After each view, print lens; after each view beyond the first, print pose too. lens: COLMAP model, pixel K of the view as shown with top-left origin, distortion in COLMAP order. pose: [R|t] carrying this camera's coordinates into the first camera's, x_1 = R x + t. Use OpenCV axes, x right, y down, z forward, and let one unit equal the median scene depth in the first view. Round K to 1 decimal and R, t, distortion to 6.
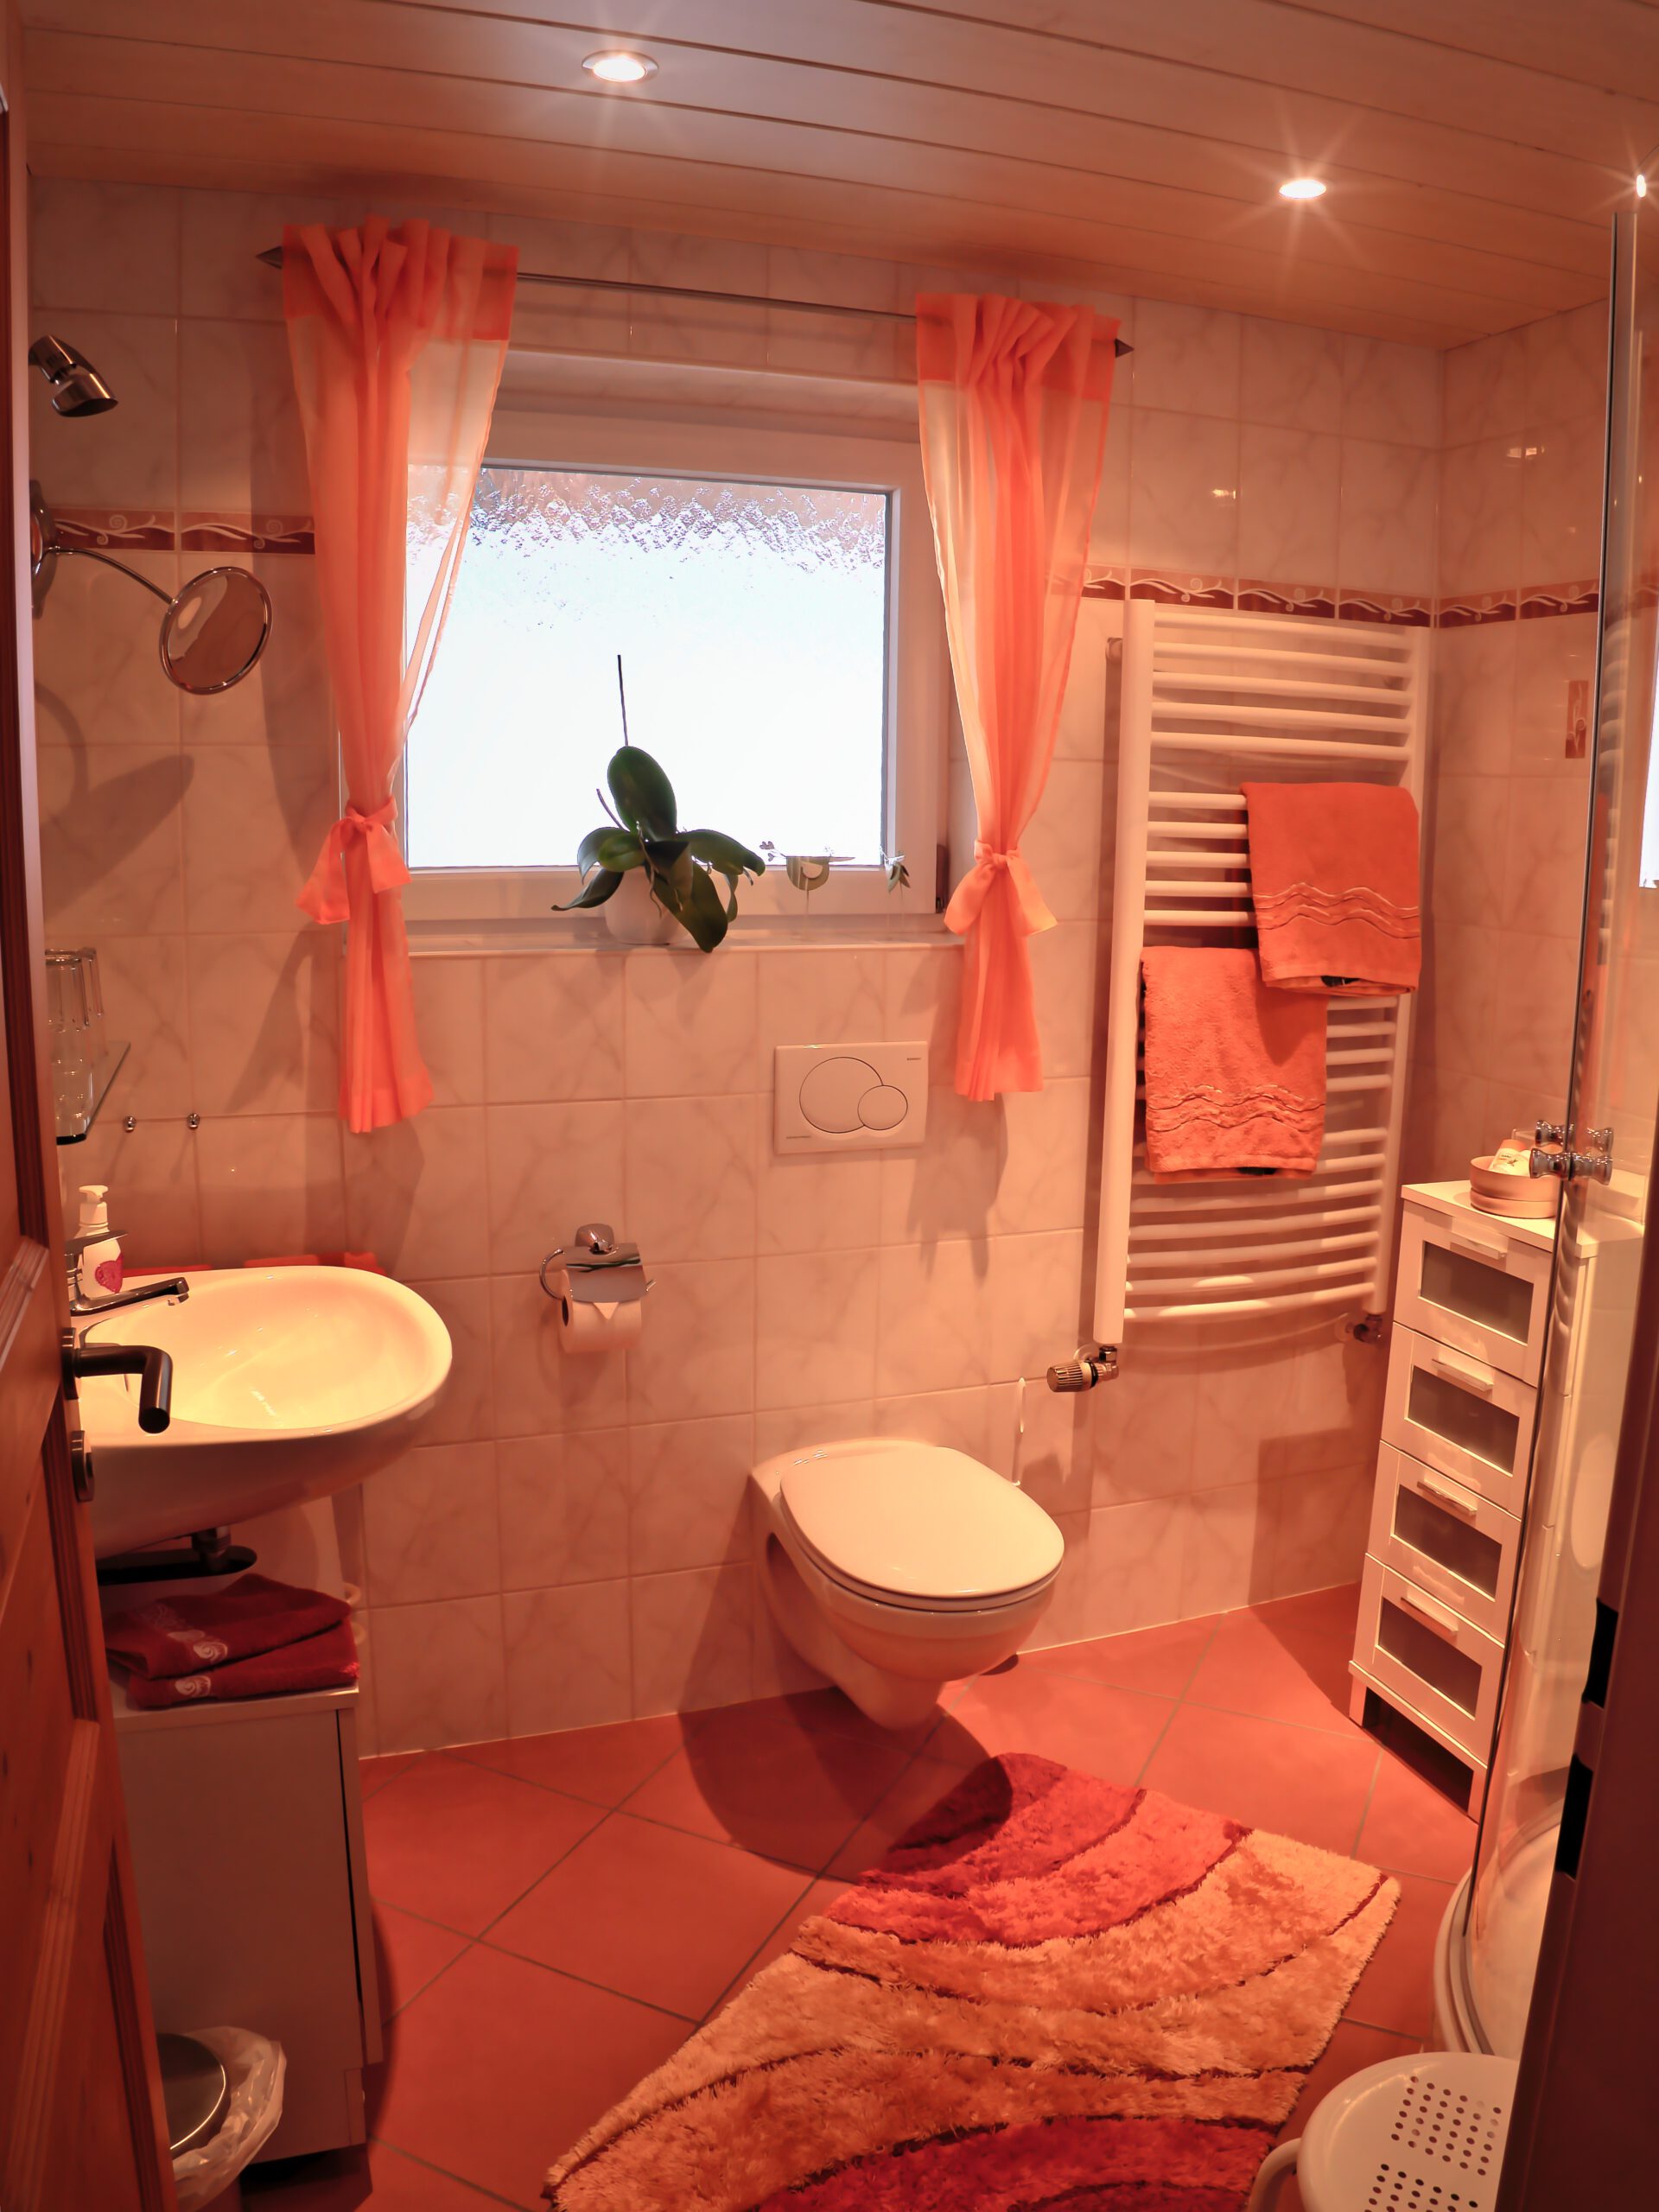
lens RADIAL K [[1647.8, 0, 829.5], [0, 1647.8, 1106.0], [0, 0, 1]] dist [-0.217665, 0.131966]
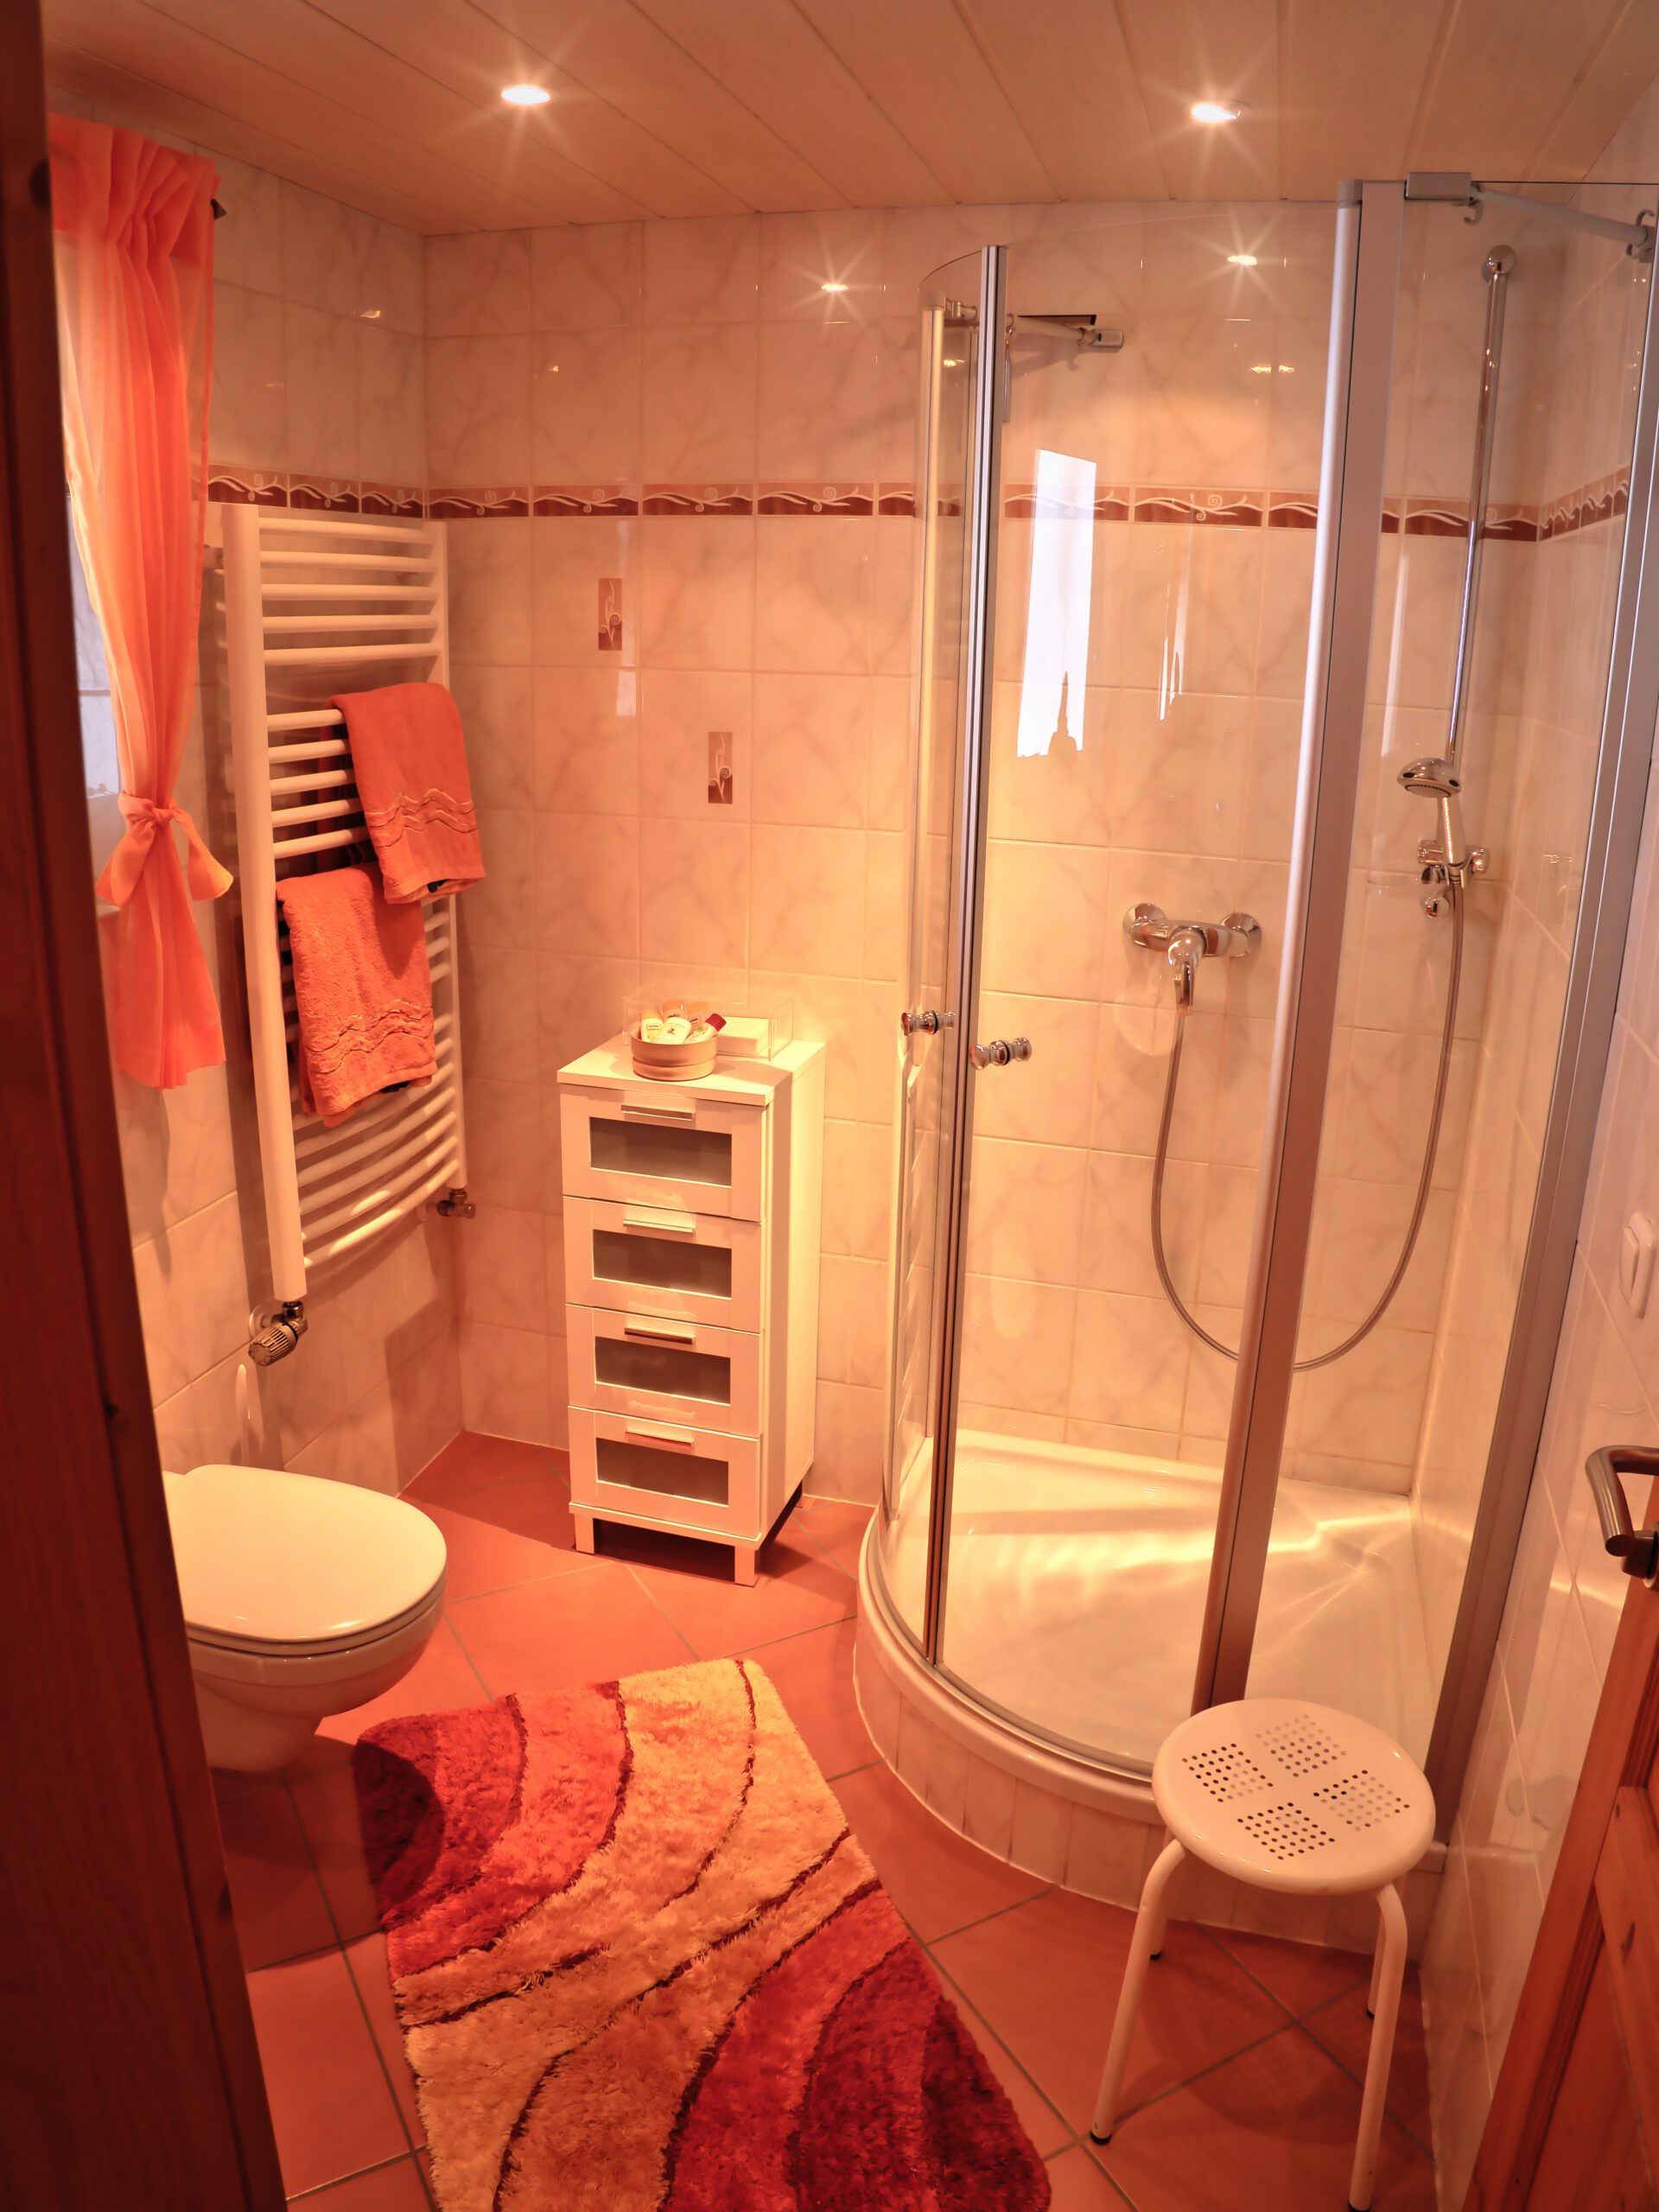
lens RADIAL K [[1599.2, 0, 828.4], [0, 1599.2, 1097.1], [0, 0, 1]] dist [-0.192457, 0.083738]
pose [[0.582268, -0.241962, 0.776156, -0.345103], [0.133762, 0.970187, 0.202103, -0.117470], [-0.801917, -0.013857, 0.597274, 0.215413]]
